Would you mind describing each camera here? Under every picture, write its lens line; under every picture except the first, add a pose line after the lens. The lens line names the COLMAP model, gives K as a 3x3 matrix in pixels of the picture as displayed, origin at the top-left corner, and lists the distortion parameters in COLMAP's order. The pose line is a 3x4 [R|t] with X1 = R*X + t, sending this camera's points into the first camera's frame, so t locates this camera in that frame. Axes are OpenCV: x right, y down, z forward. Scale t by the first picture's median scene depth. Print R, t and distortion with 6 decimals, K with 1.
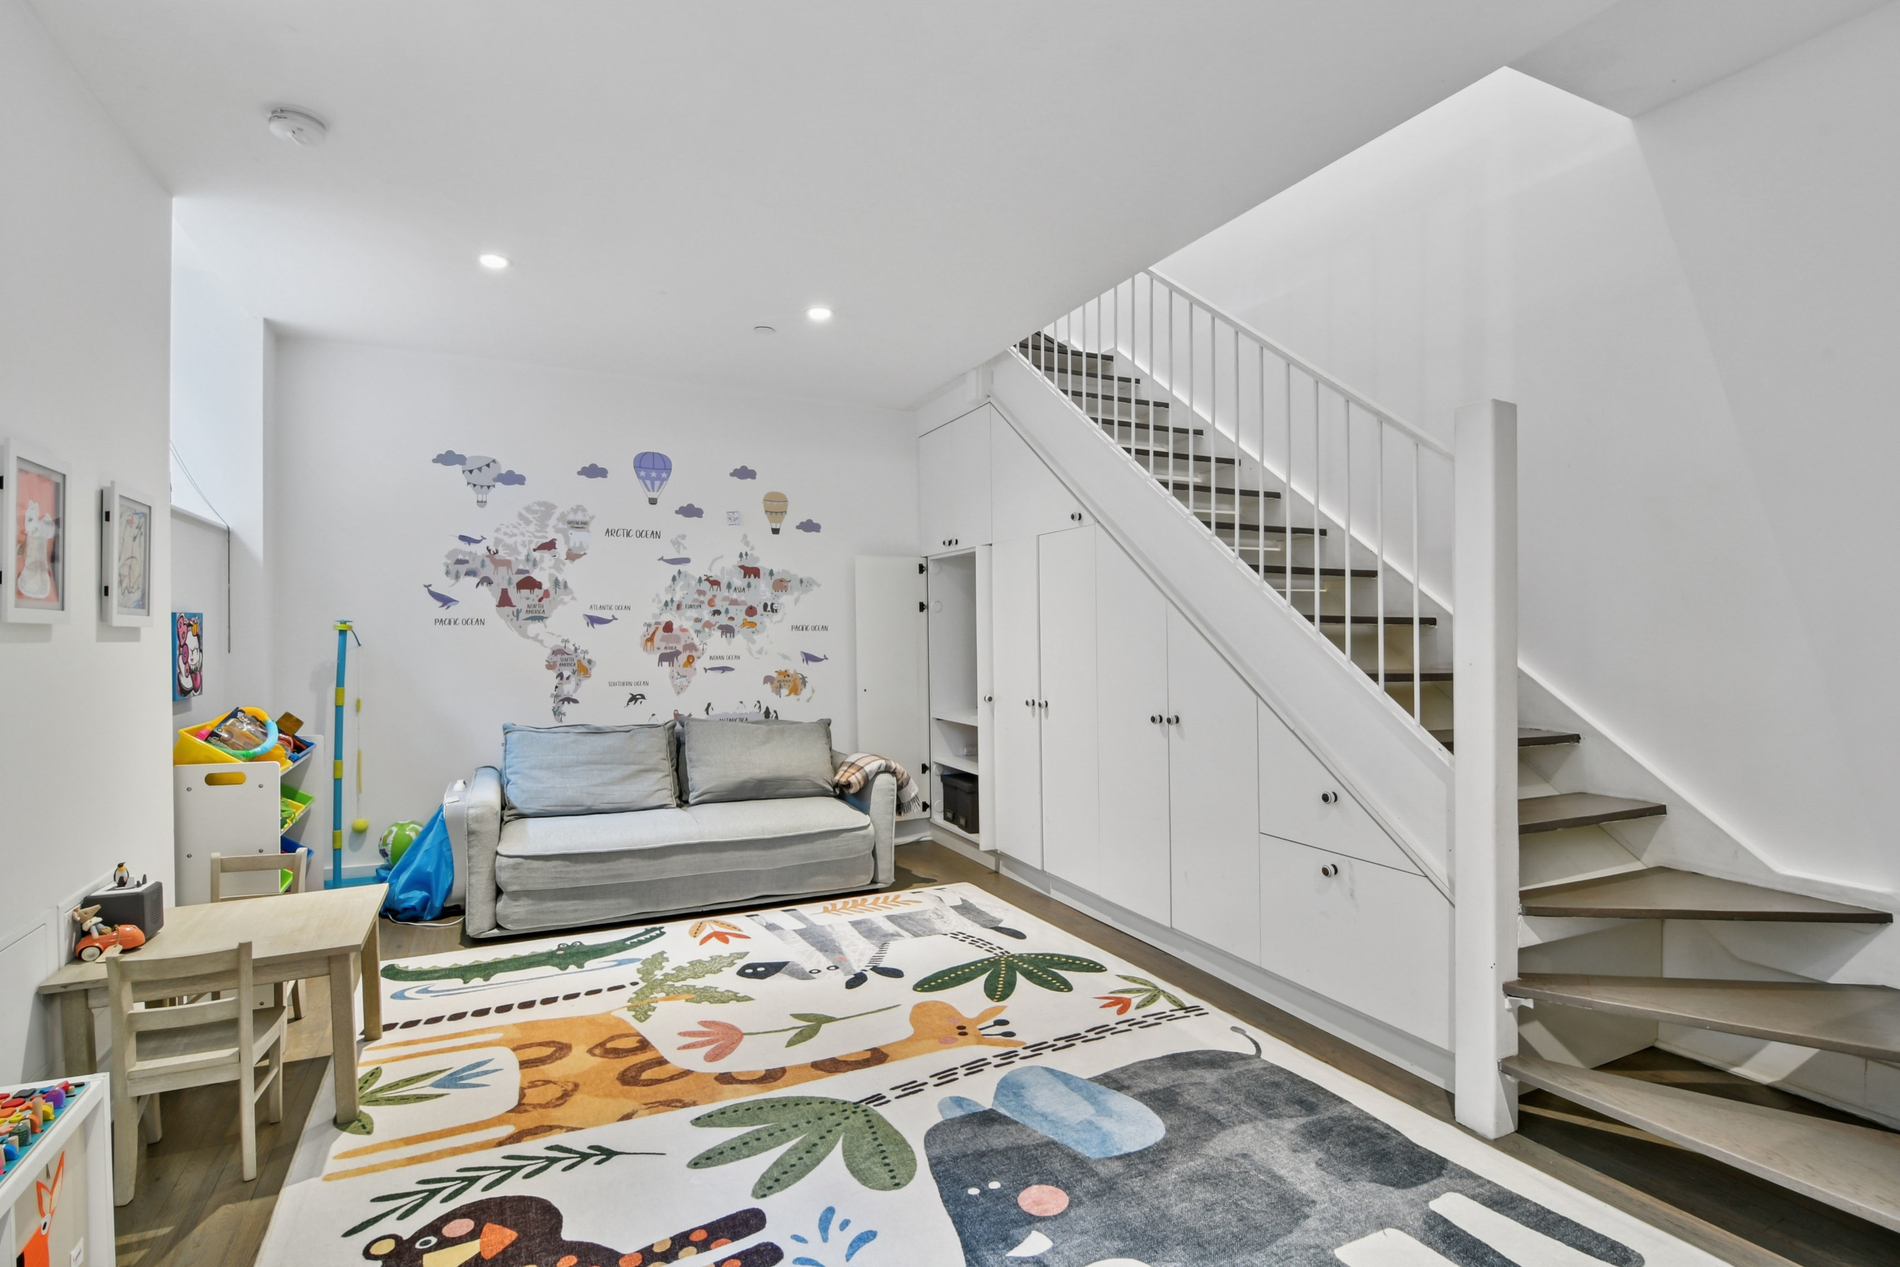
lens RADIAL K [[922.3, 0, 946.4], [0, 922.3, 642.8], [0, 0, 1]] dist [0.014886, -0.002142]
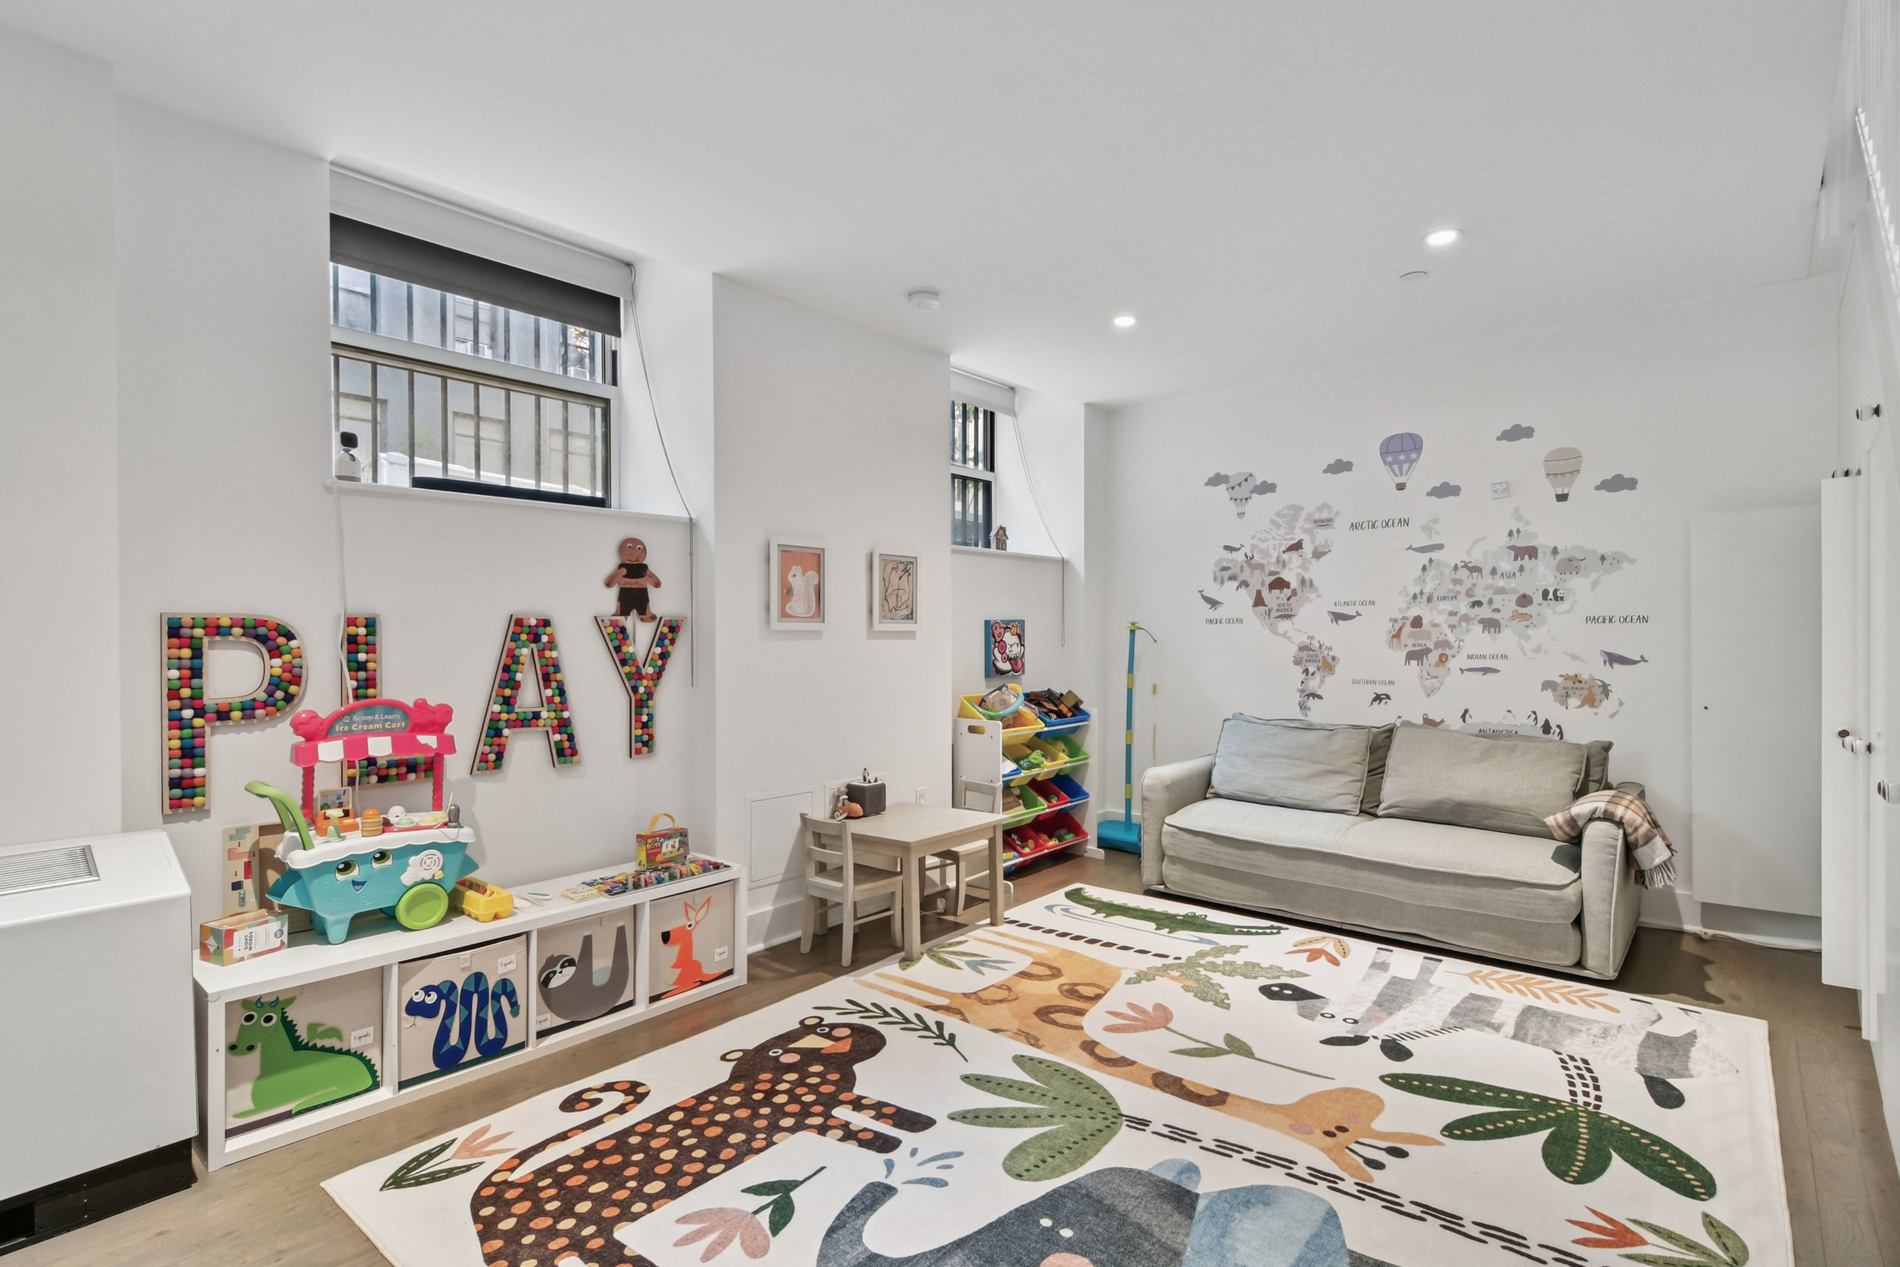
lens RADIAL K [[922.3, 0, 957.7], [0, 922.3, 639.4], [0, 0, 1]] dist [0.014886, -0.002142]
pose [[0.401725, 0.000980, -0.915760, 0.519225], [0.001851, 0.999997, 0.001883, -0.003762], [0.915758, -0.002452, 0.401722, 0.324638]]
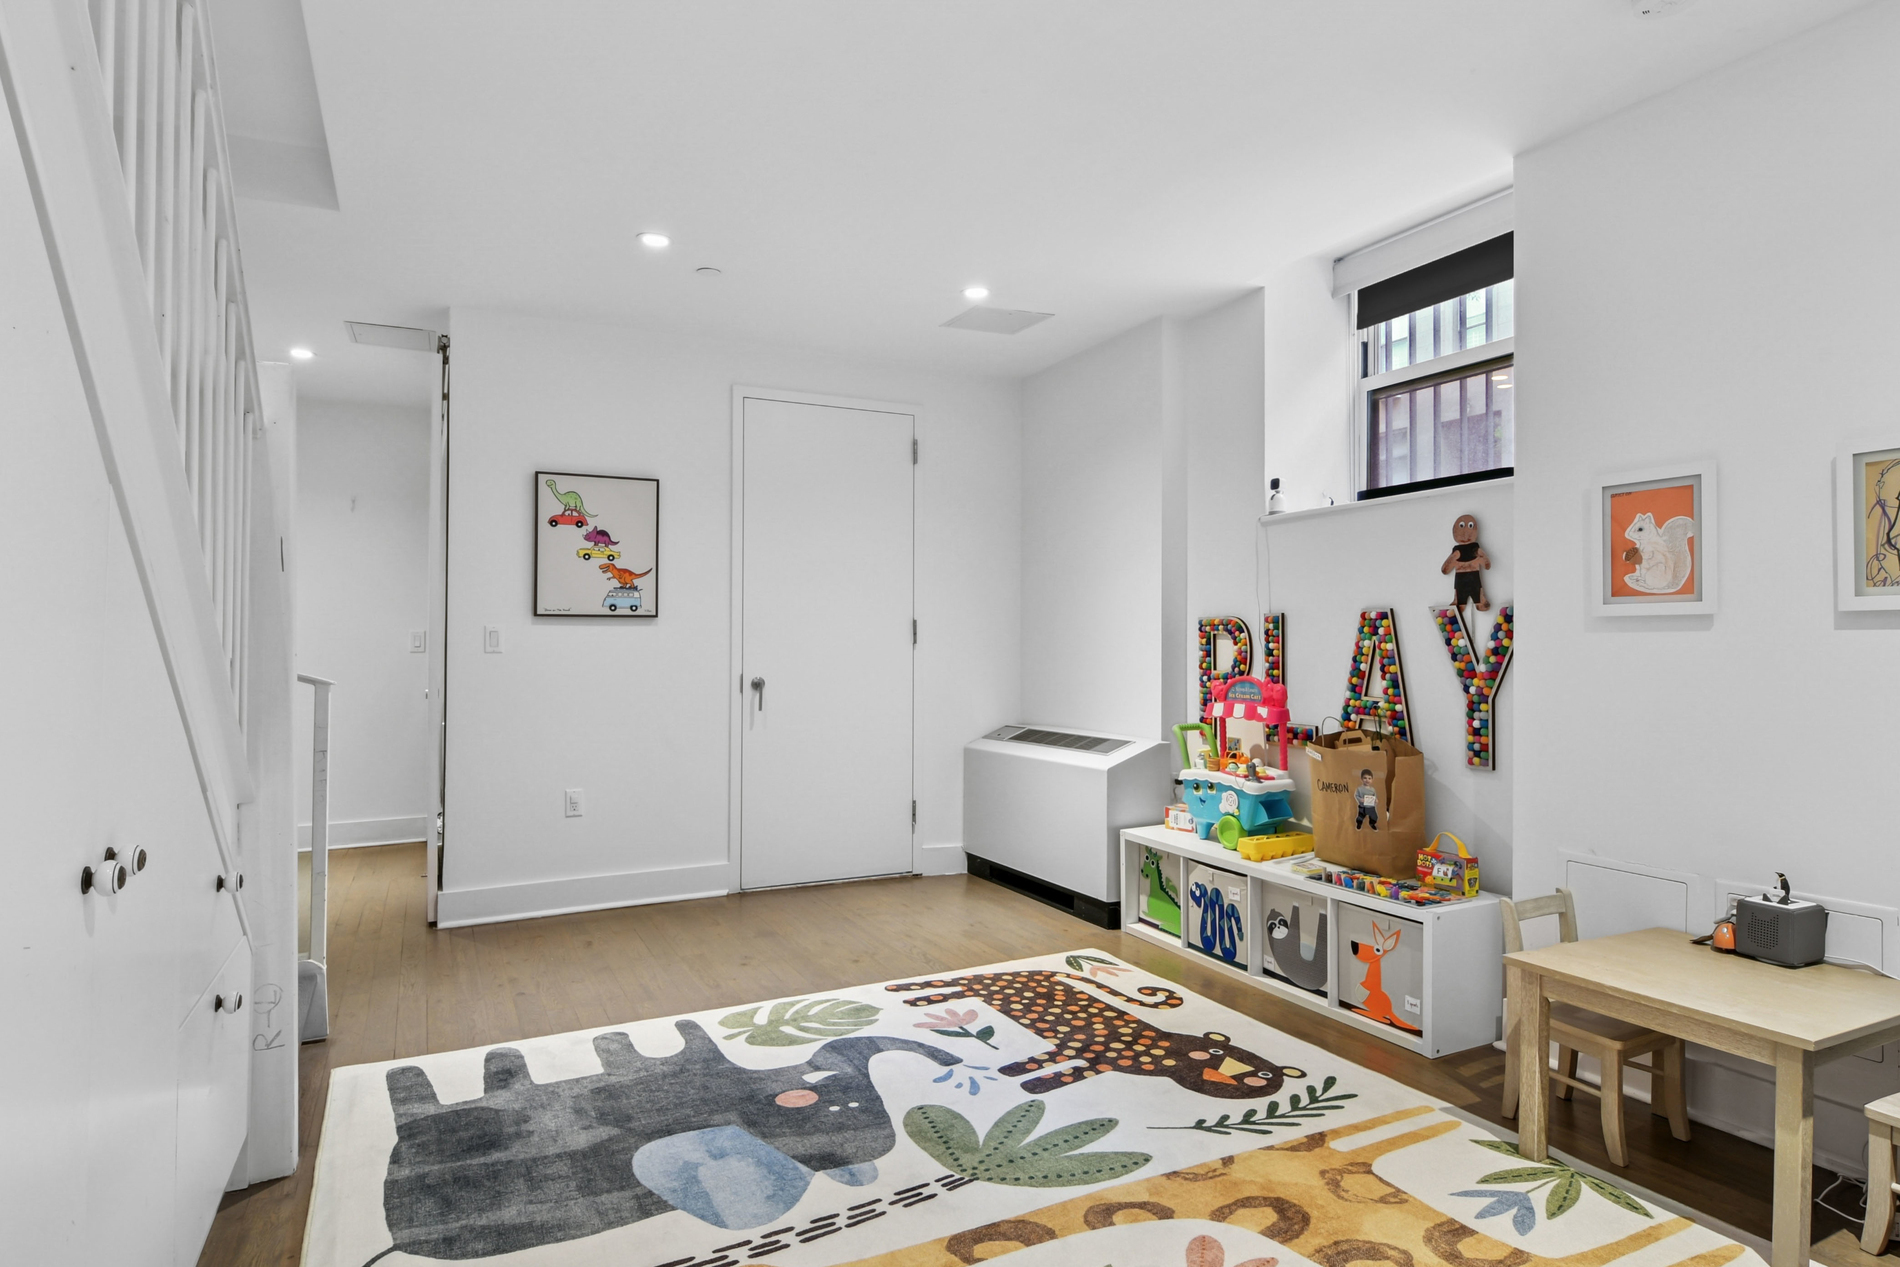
lens RADIAL K [[1057.0, 0, 954.3], [0, 1057.0, 631.3], [0, 0, 1]] dist [0.019749, 0.000263]
pose [[-0.999820, -0.001601, -0.018891, -0.042329], [-0.001413, 0.999949, -0.009999, 0.008253], [0.018906, -0.009971, -0.999772, 1.408091]]
